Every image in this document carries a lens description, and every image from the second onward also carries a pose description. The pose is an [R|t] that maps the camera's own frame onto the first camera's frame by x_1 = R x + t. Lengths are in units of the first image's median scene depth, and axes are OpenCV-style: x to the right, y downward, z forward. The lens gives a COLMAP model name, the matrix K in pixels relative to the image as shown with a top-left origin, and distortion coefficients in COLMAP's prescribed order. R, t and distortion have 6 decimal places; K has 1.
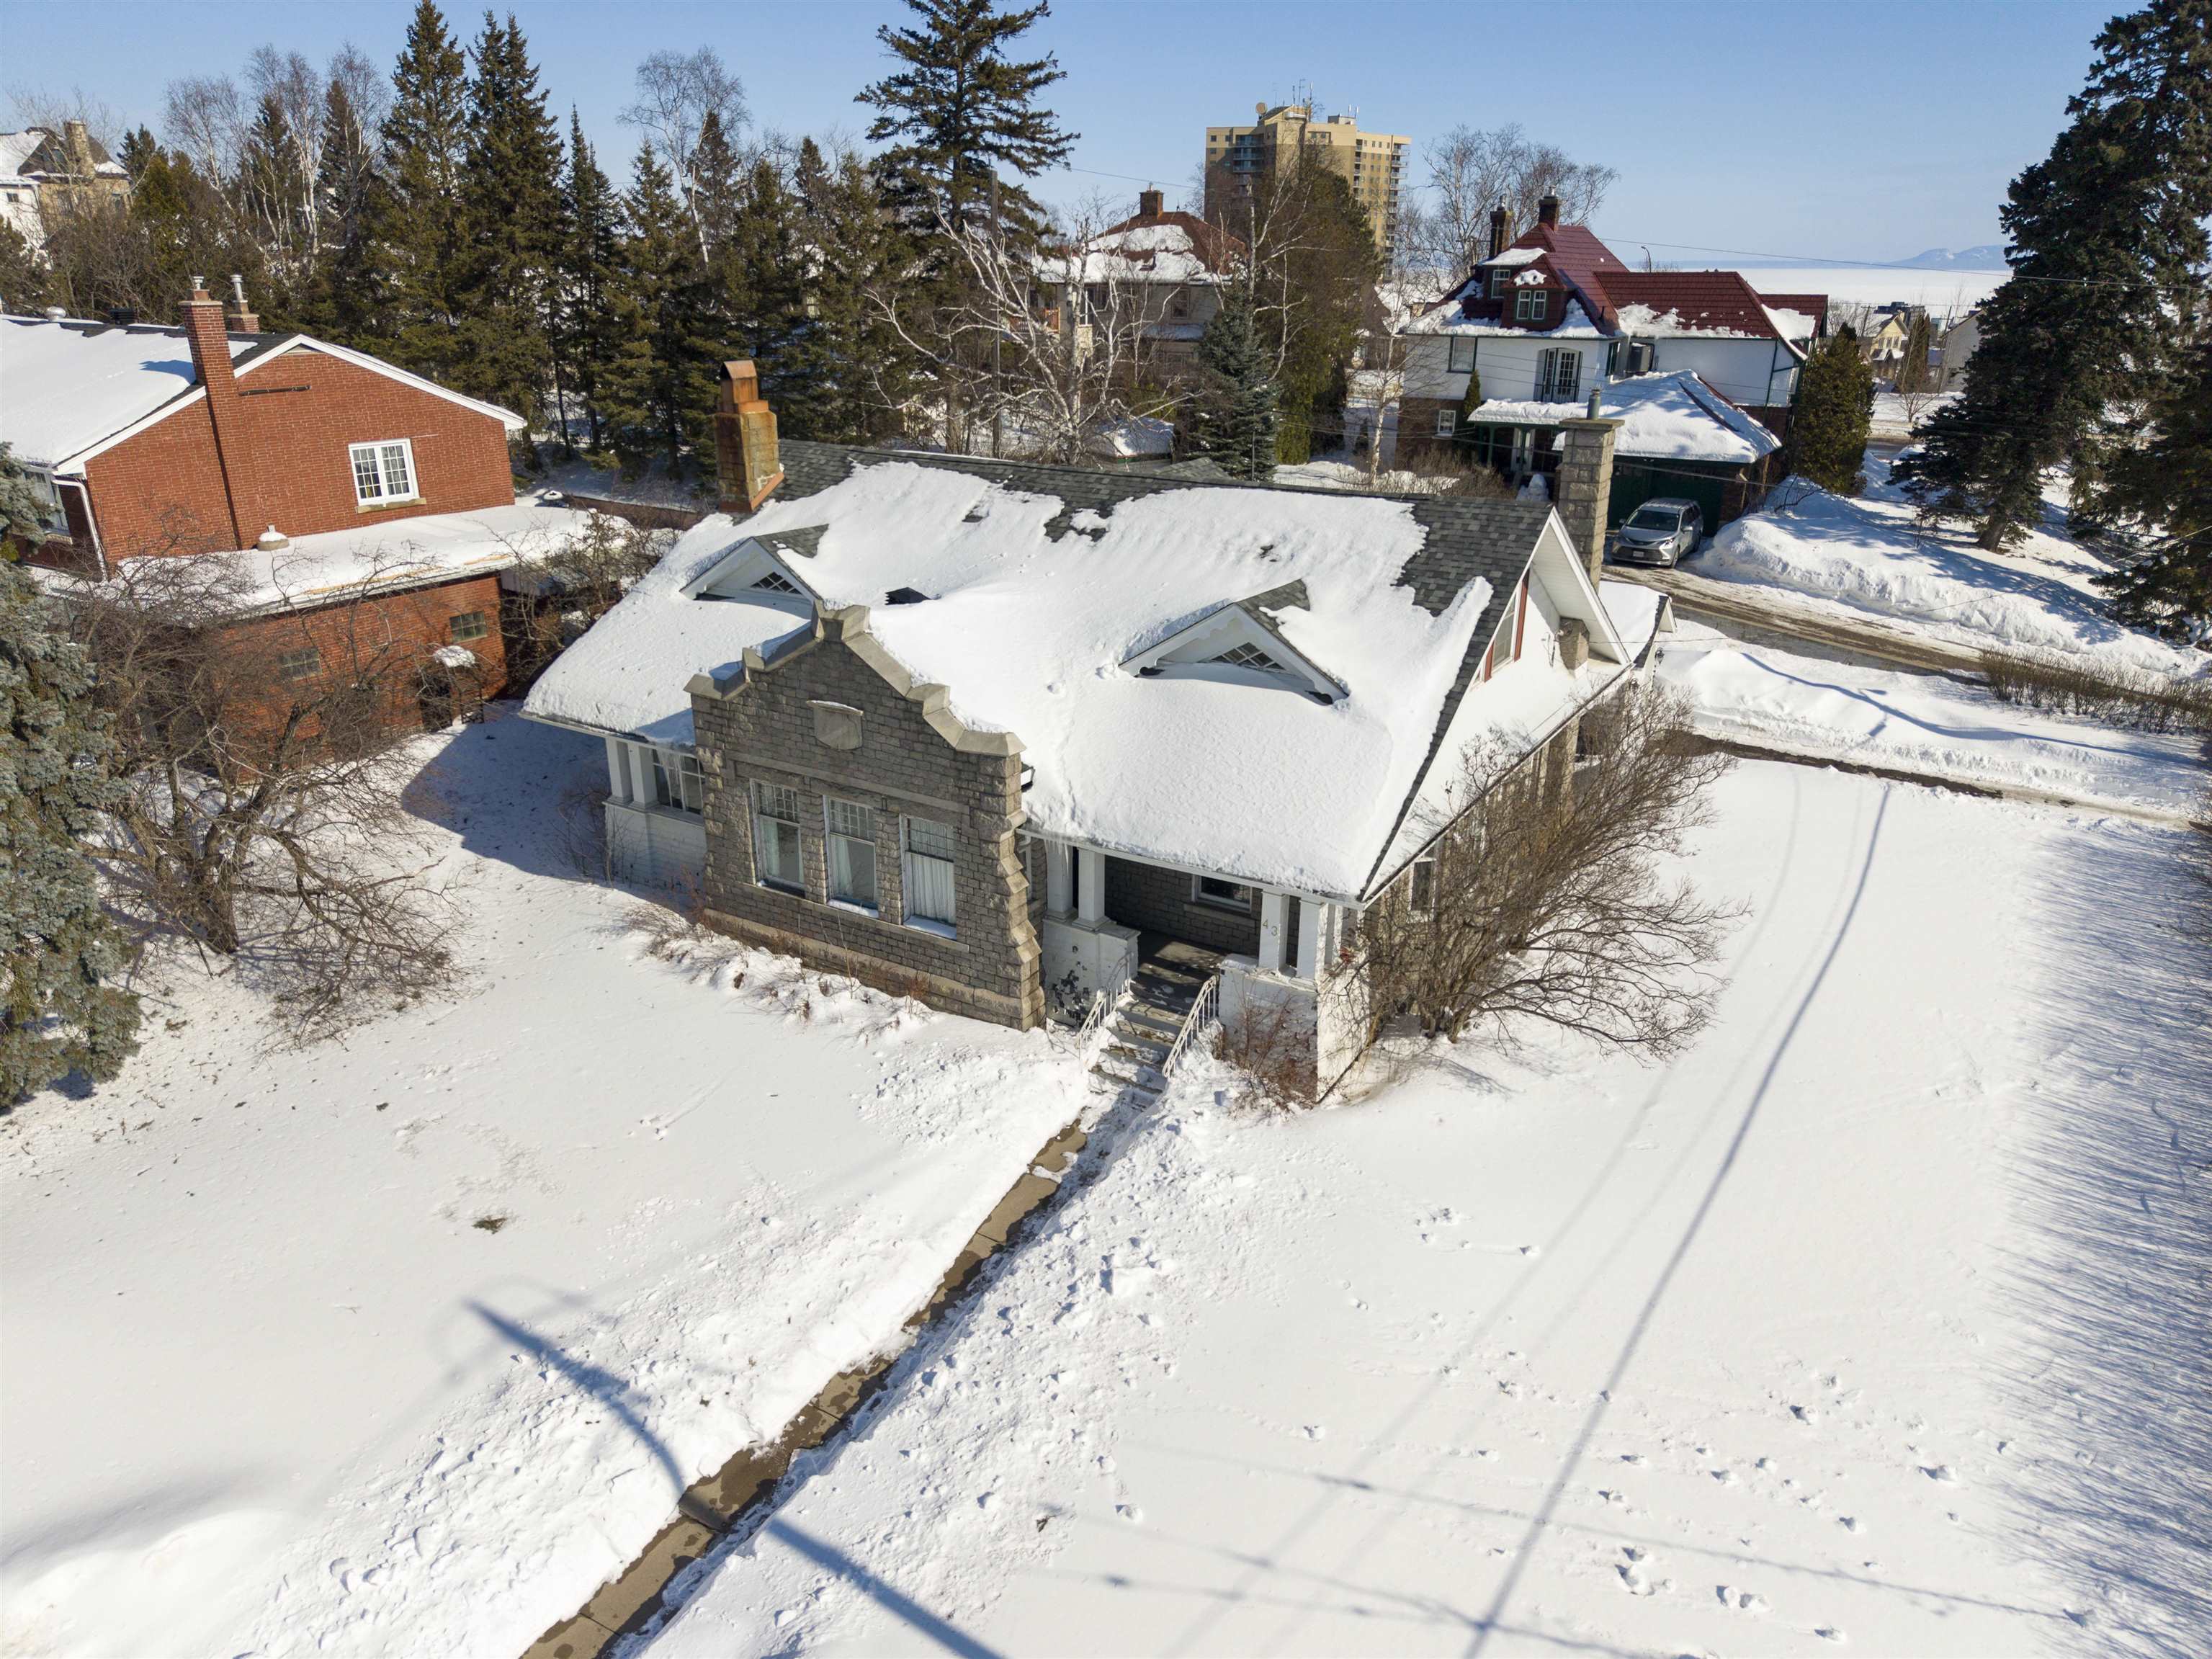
lens RADIAL K [[1501.1, 0, 1104.4], [0, 1501.1, 786.8], [0, 0, 1]] dist [0.024497, -0.018861]
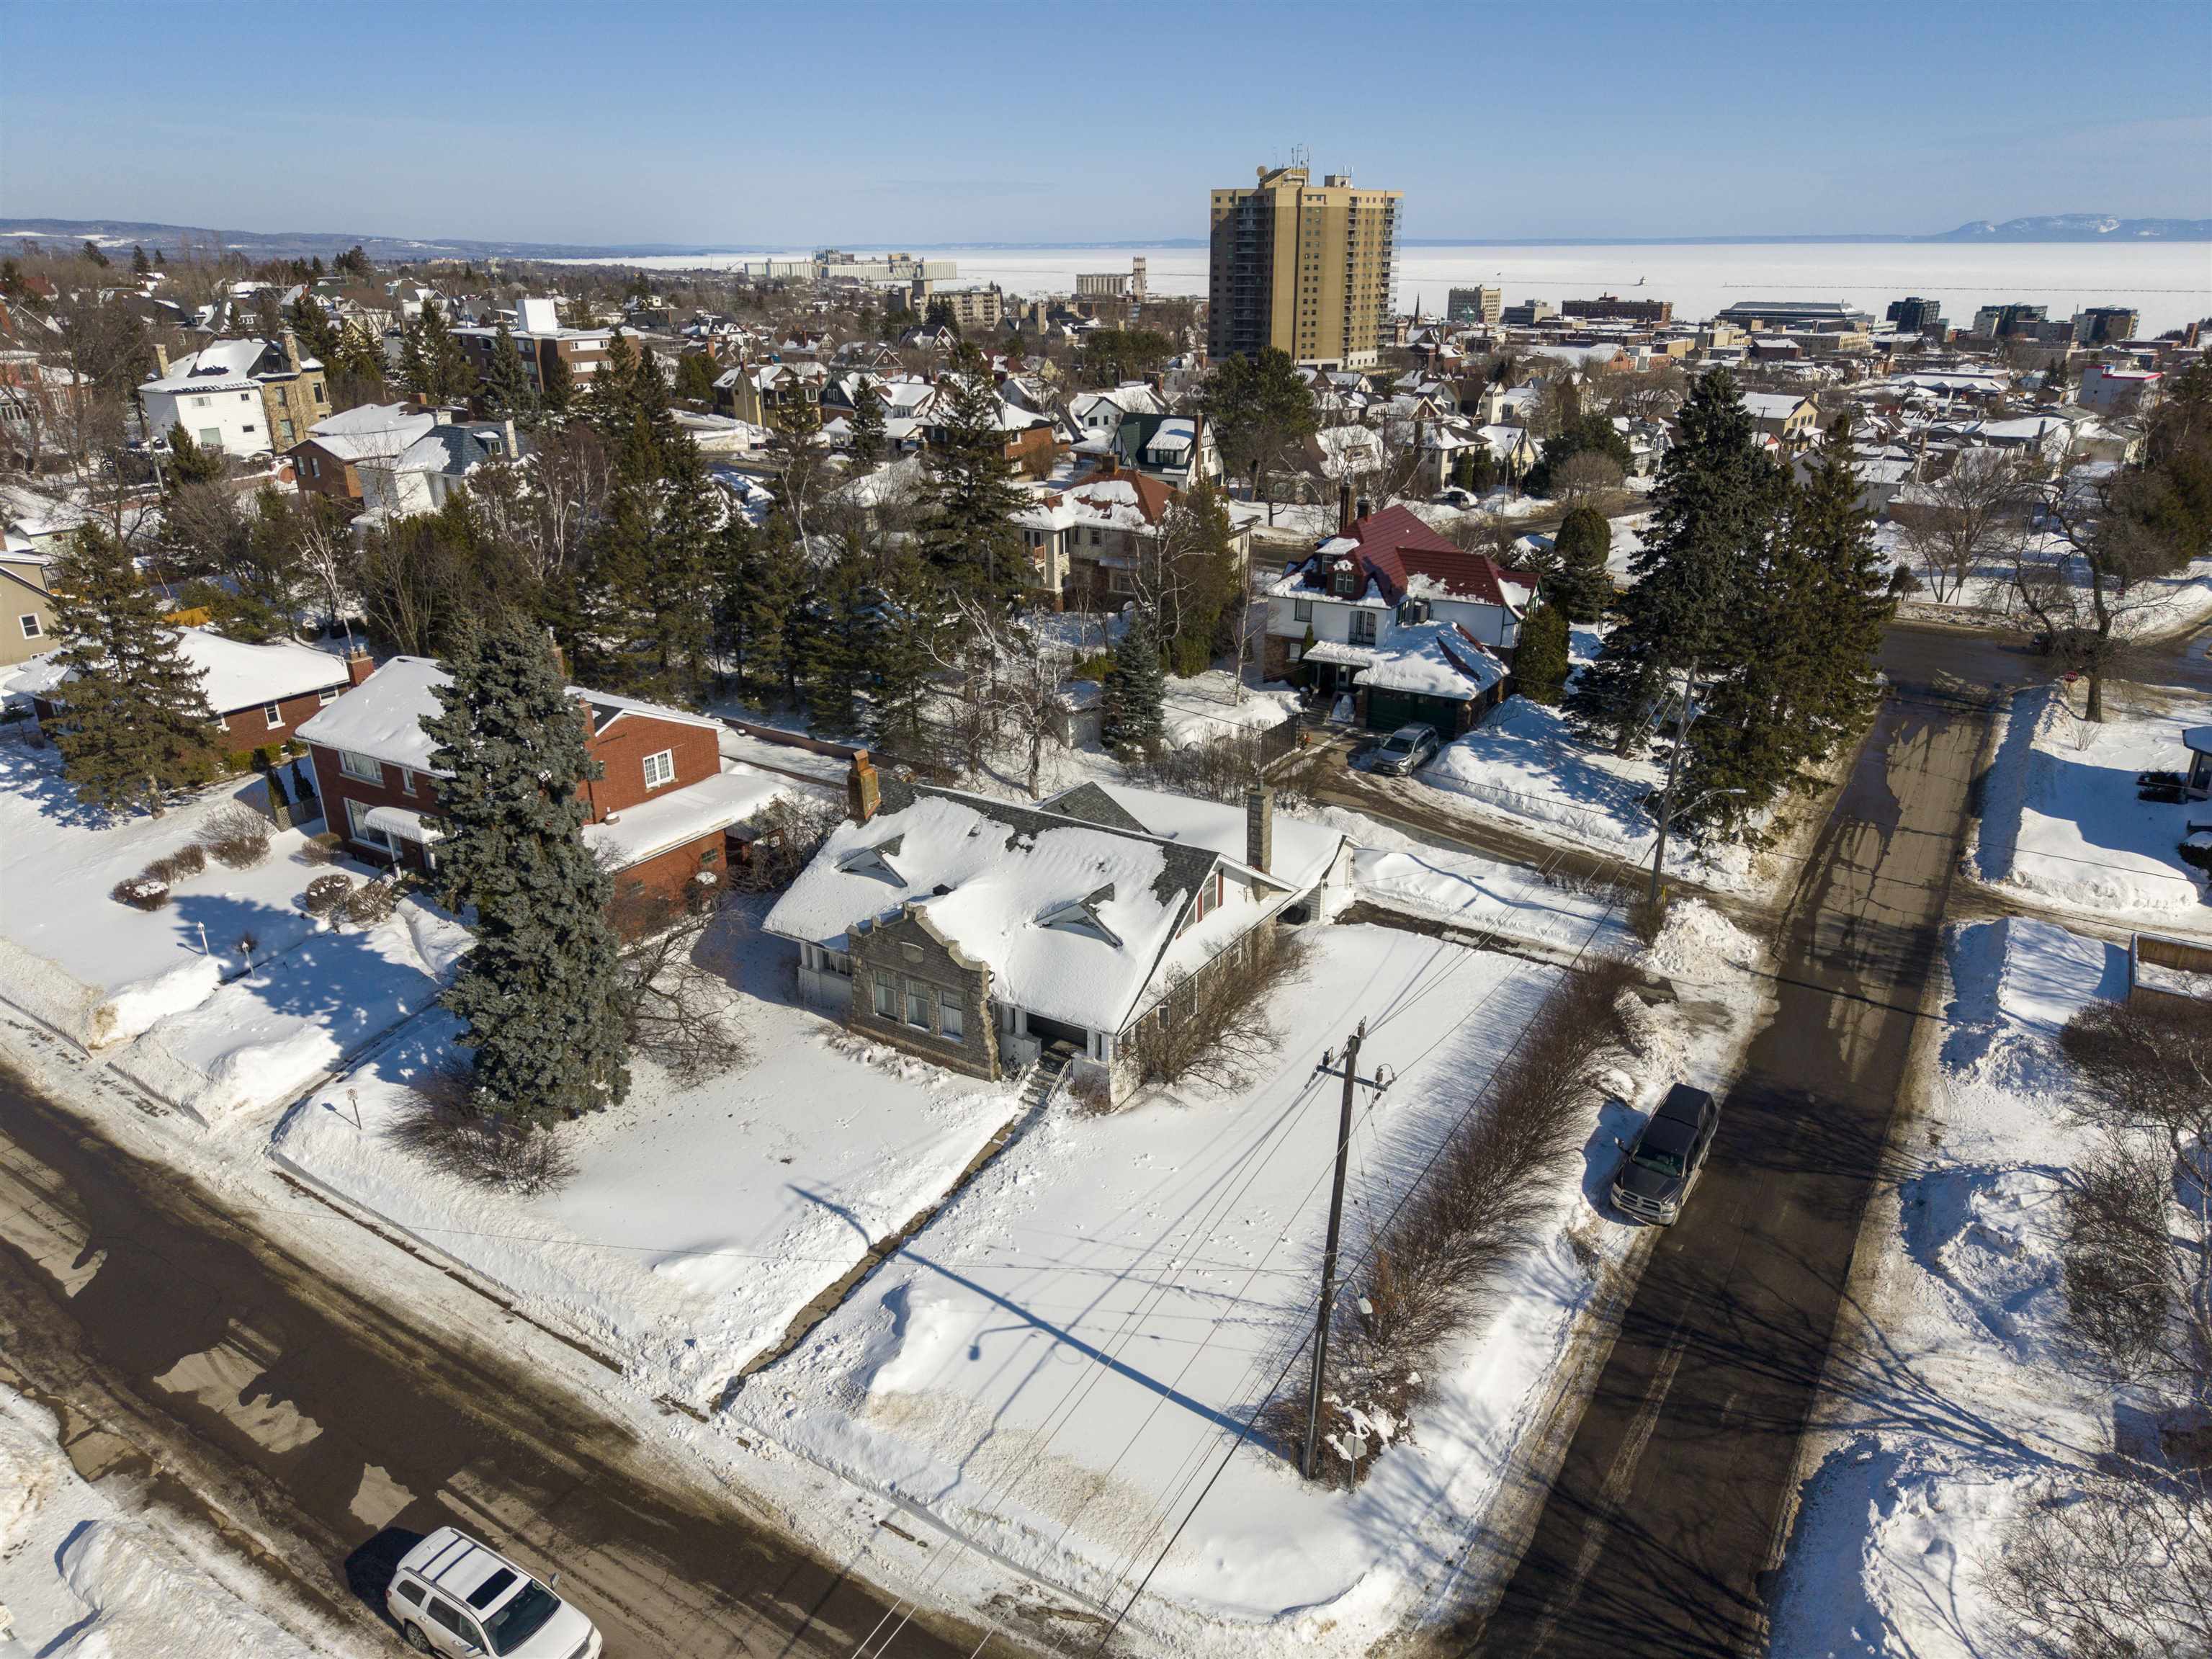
lens RADIAL K [[1515.5, 0, 1104.5], [0, 1515.5, 770.7], [0, 0, 1]] dist [0.044539, -0.053625]
pose [[0.999777, -0.004723, -0.020585, 0.162261], [0.004735, 0.999989, 0.000542, -0.303407], [0.020582, -0.000639, 0.999788, -1.283215]]
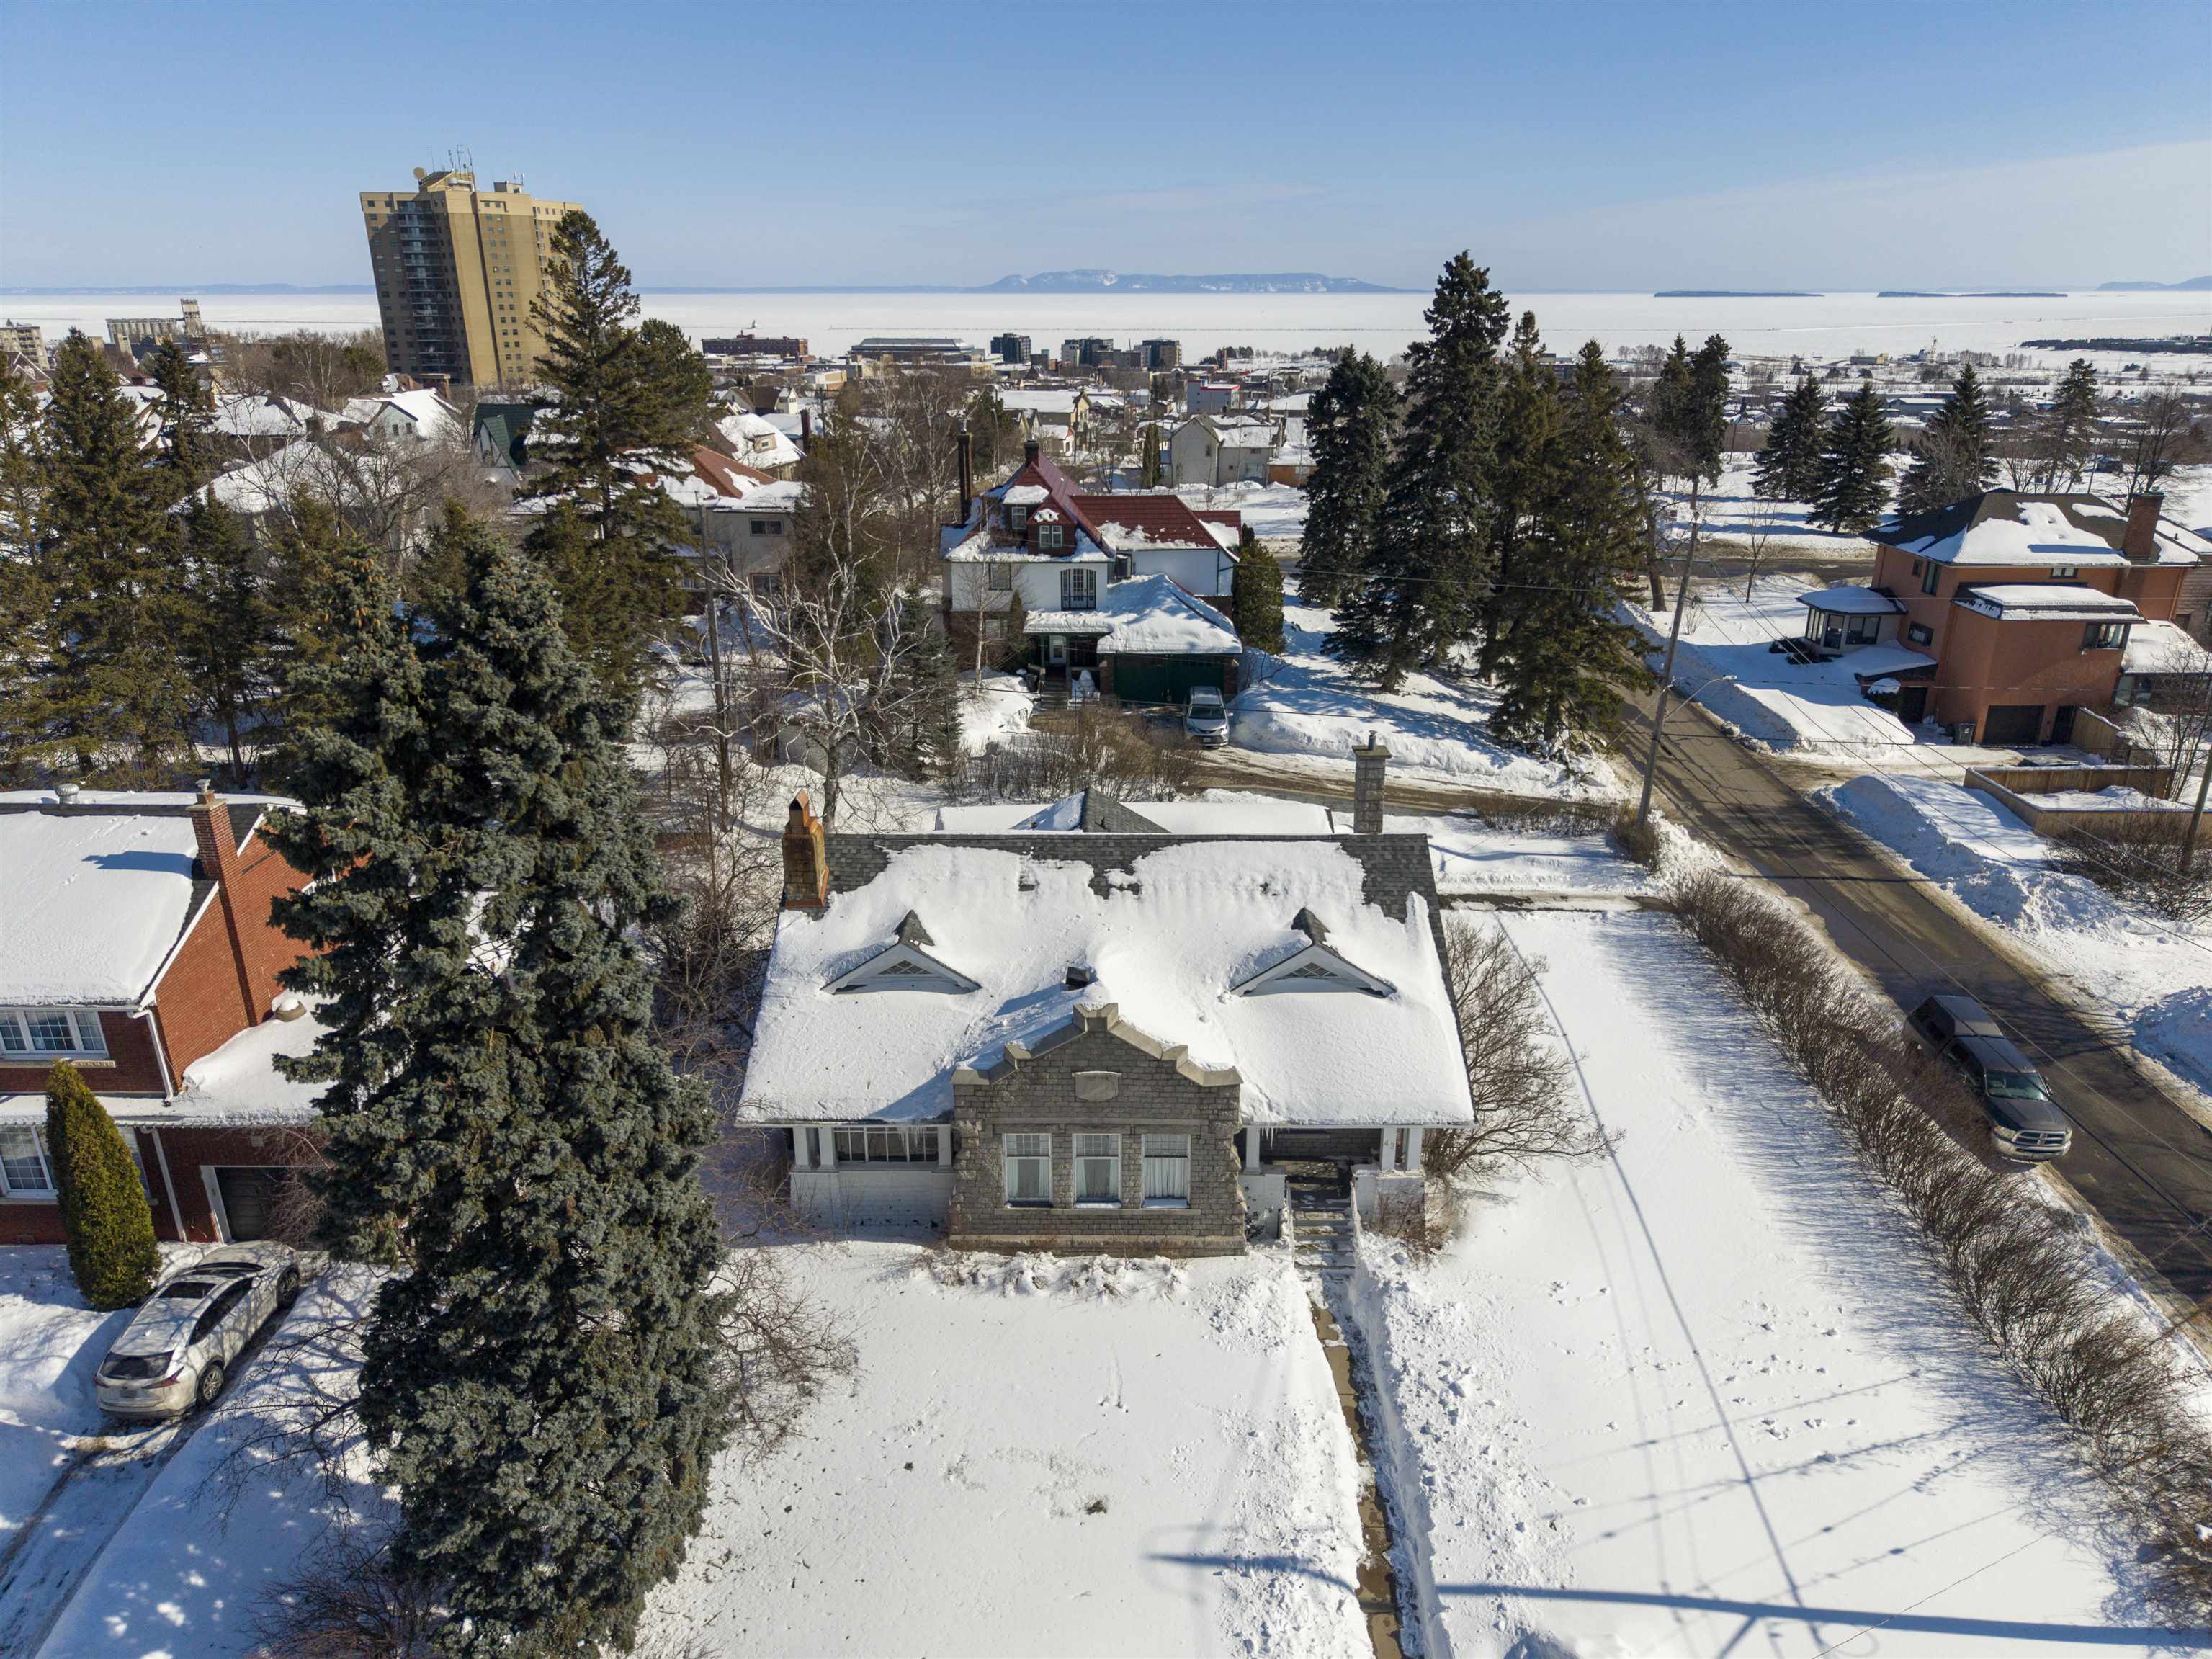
lens RADIAL K [[1515.5, 0, 1104.5], [0, 1515.5, 770.7], [0, 0, 1]] dist [0.044539, -0.053625]
pose [[0.856796, -0.164251, 0.488796, -0.768391], [0.177429, 0.983938, 0.019625, -0.336322], [-0.484168, 0.069912, 0.872177, -0.262888]]
